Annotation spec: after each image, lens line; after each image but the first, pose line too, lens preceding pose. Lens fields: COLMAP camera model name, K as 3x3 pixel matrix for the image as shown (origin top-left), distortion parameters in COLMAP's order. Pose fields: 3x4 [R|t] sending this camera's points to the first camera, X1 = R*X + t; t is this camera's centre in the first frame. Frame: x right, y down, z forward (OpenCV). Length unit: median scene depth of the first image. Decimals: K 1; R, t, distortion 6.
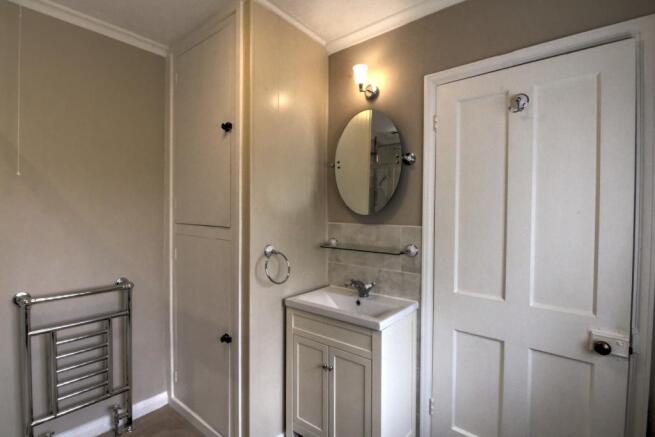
lens RADIAL K [[310.9, 0, 325.7], [0, 310.9, 221.2], [0, 0, 1]] dist [-0.000178, 0.000017]
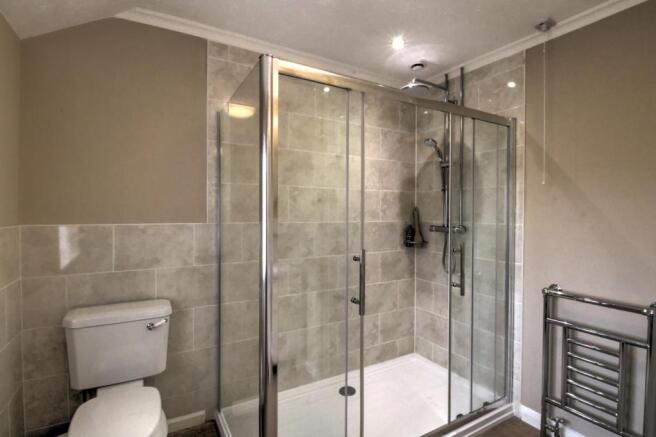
lens RADIAL K [[311.4, 0, 325.2], [0, 311.4, 214.9], [0, 0, 1]] dist [-0.000178, 0.000017]
pose [[-0.359966, 0.003747, -0.932958, 0.386430], [-0.027436, 0.999517, 0.014600, -0.022036], [0.932562, 0.030852, -0.359689, 0.548138]]
